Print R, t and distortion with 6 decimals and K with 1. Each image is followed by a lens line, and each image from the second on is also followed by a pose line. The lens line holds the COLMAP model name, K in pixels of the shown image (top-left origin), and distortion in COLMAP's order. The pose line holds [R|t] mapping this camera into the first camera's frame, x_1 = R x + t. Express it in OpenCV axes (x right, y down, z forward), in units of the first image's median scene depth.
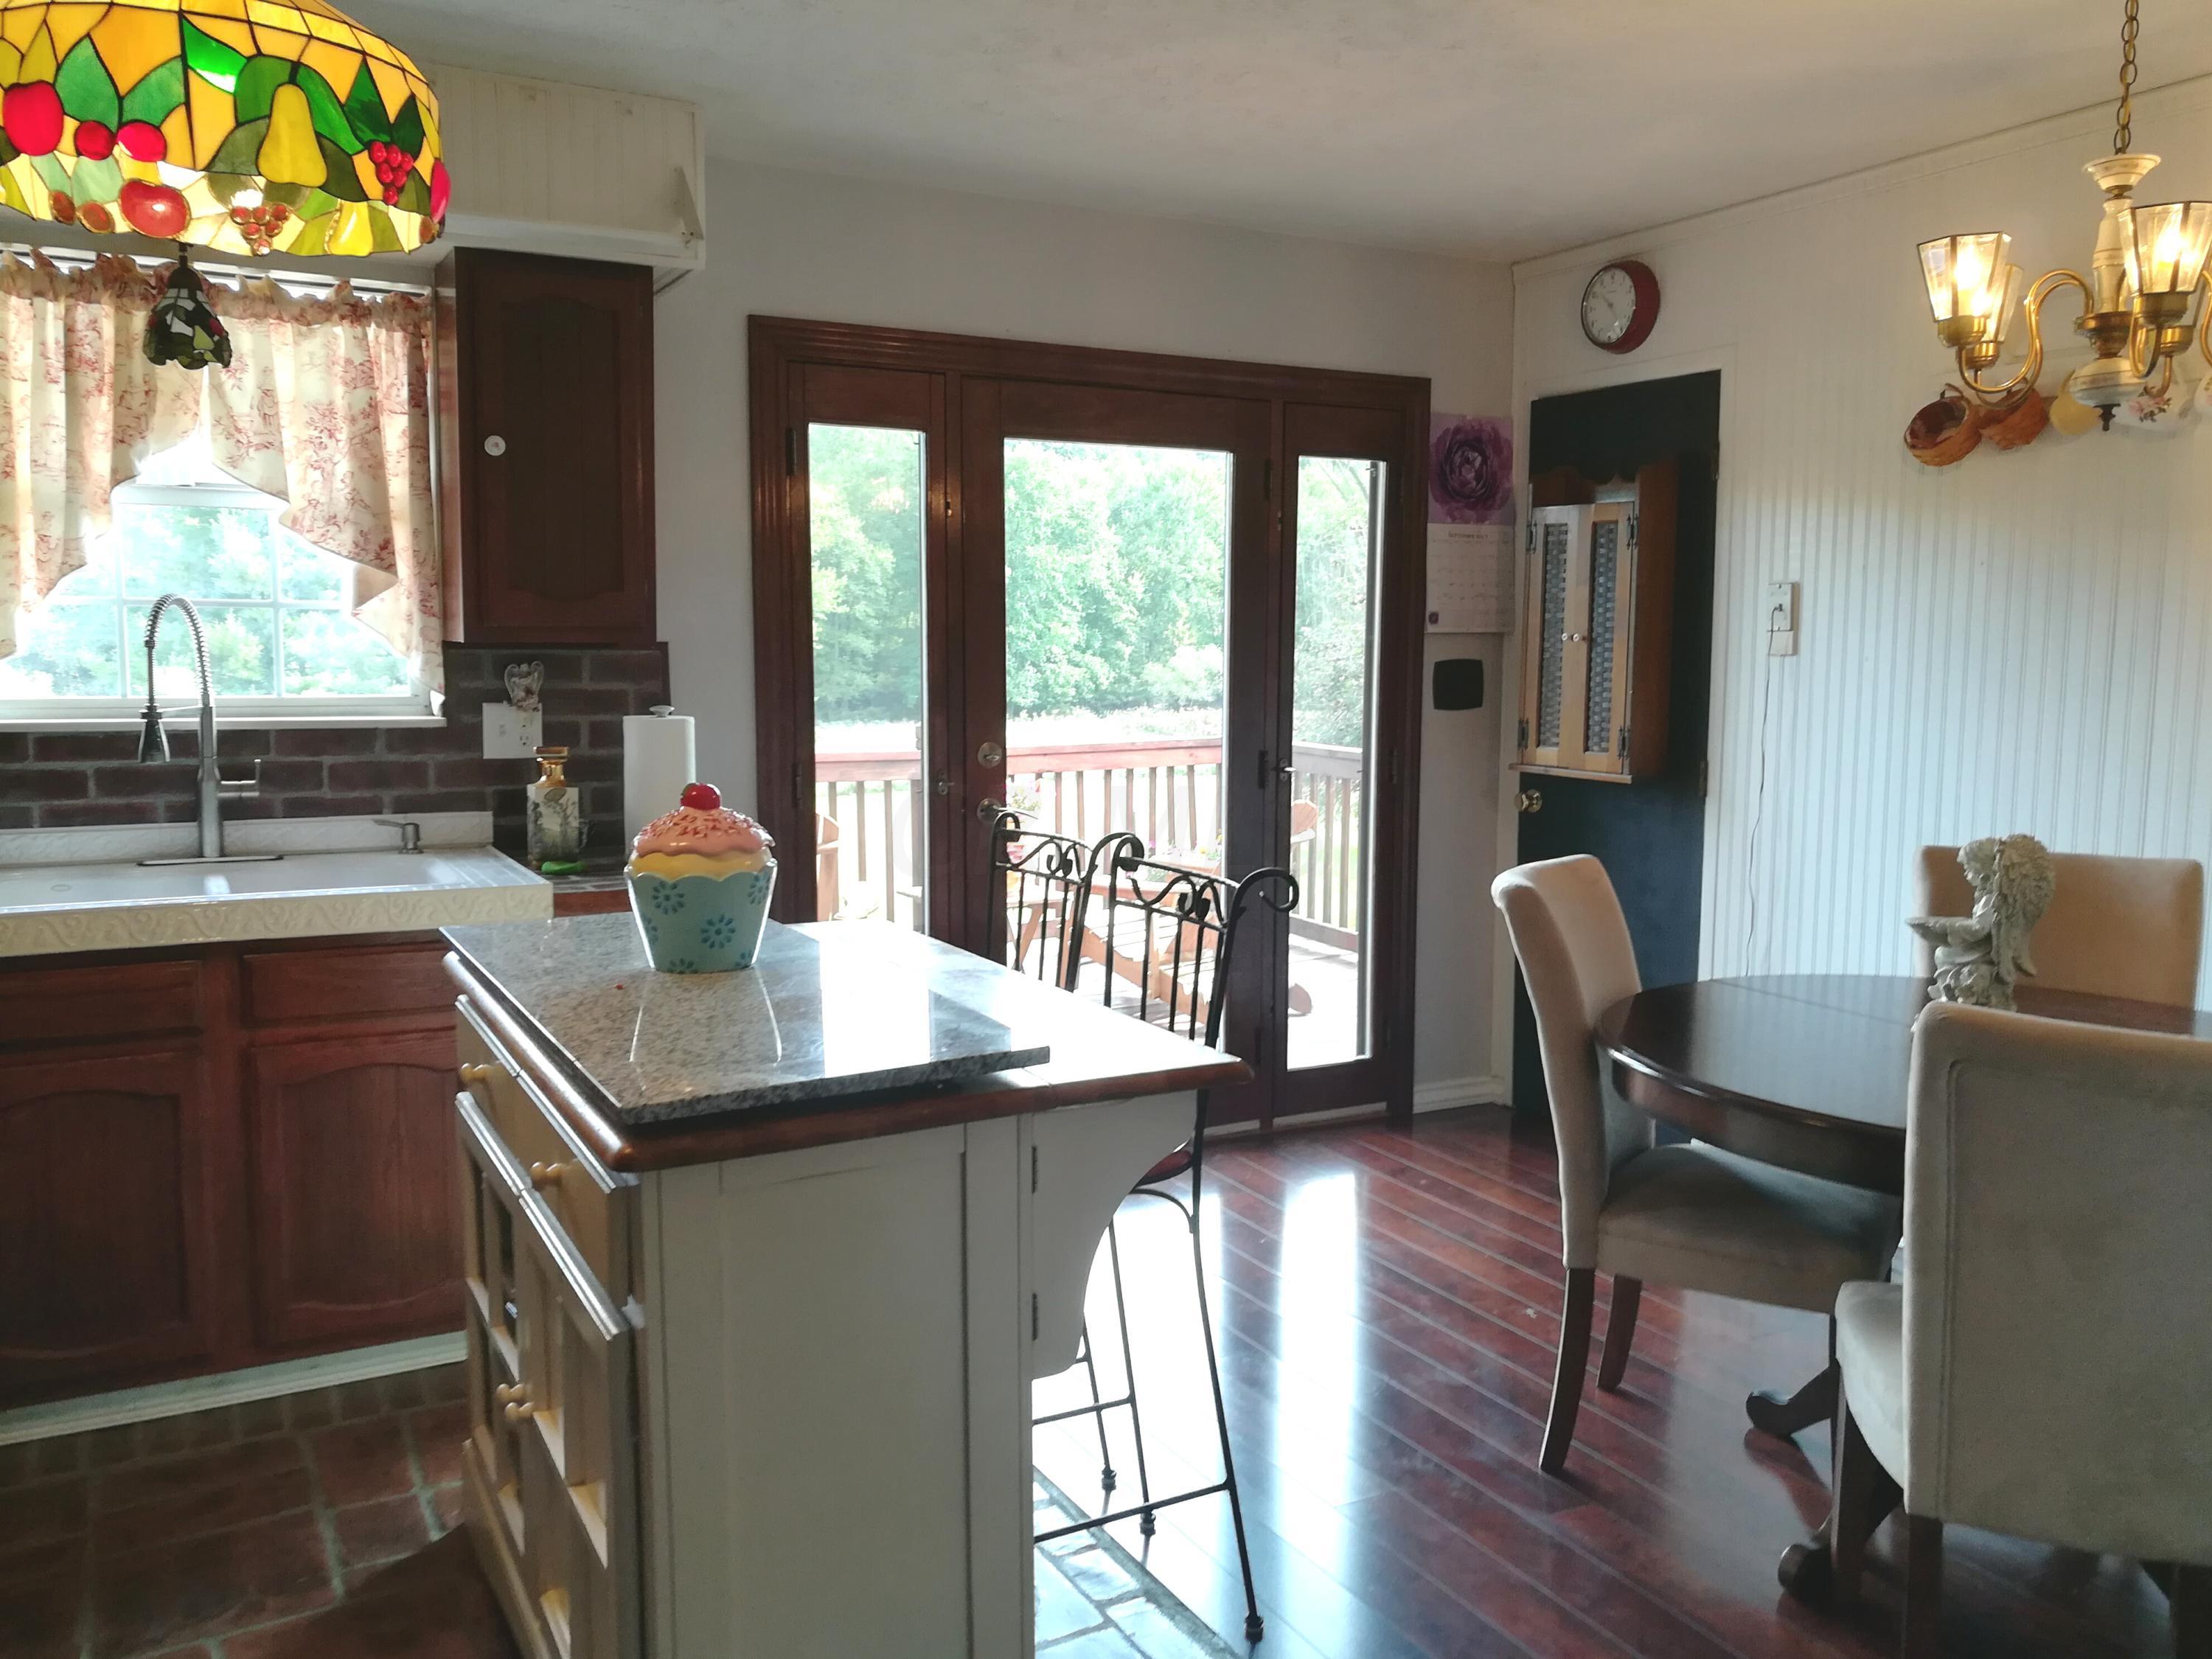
lens RADIAL K [[1750.0, 0, 1106.0], [0, 1750.0, 829.5], [0, 0, 1]] dist [-0.015032, 0.049880]
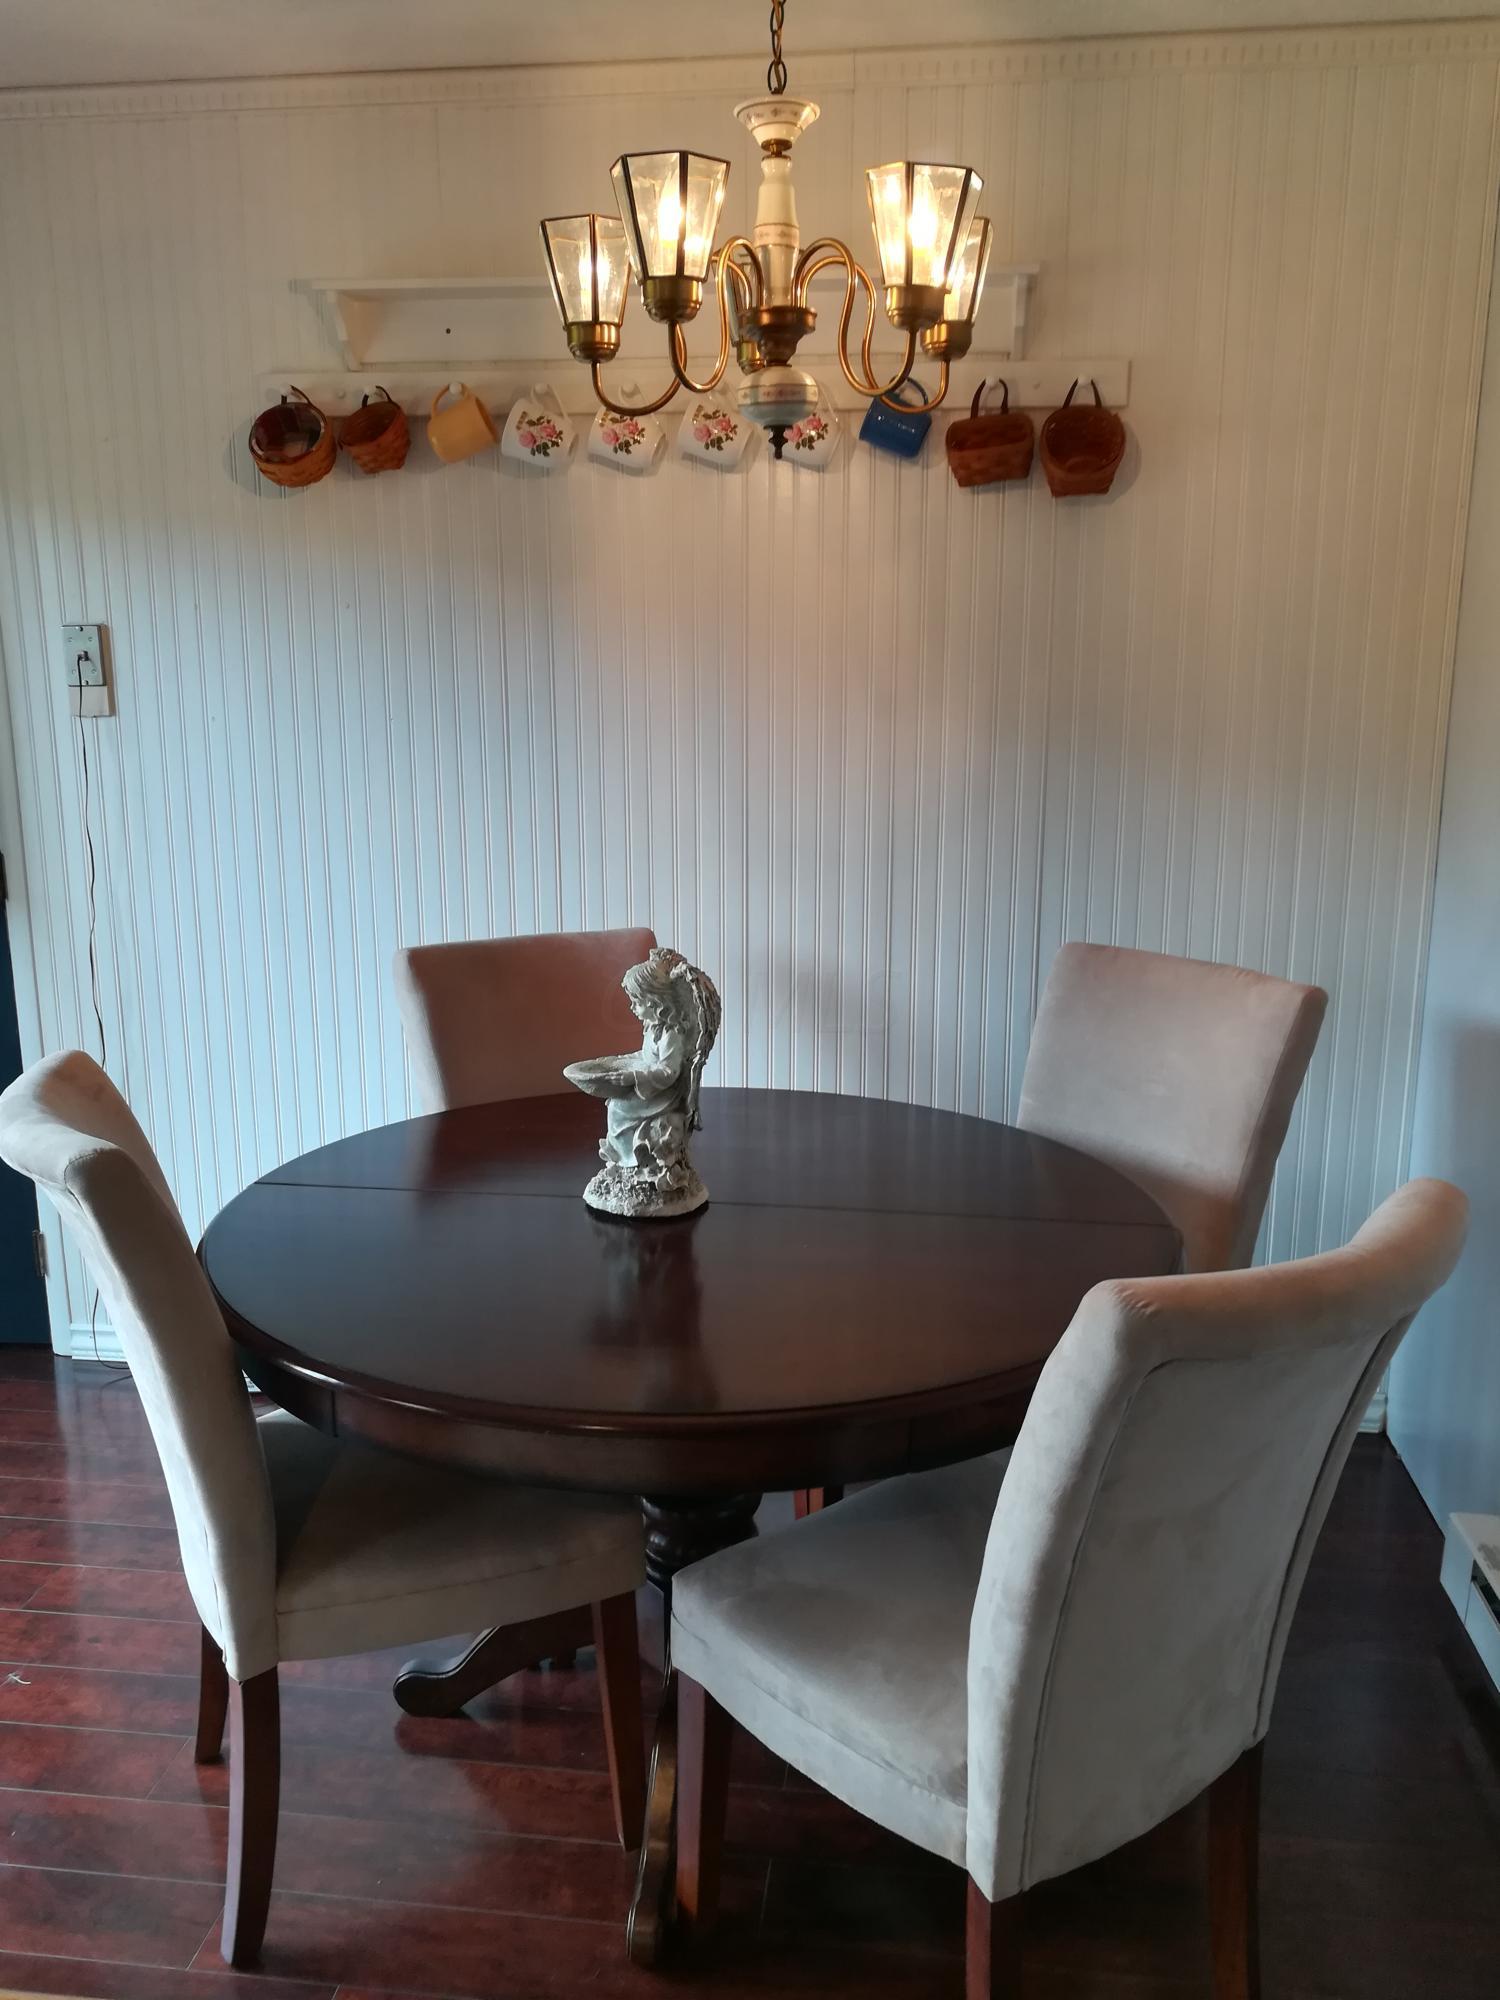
lens RADIAL K [[1582.3, 0, 750.0], [0, 1582.3, 1000.0], [0, 0, 1]] dist [-0.015032, 0.049880]
pose [[0.576130, -0.180559, 0.797166, -0.054622], [0.096172, 0.983495, 0.153257, -0.073703], [-0.811681, -0.011631, 0.583986, 0.454285]]
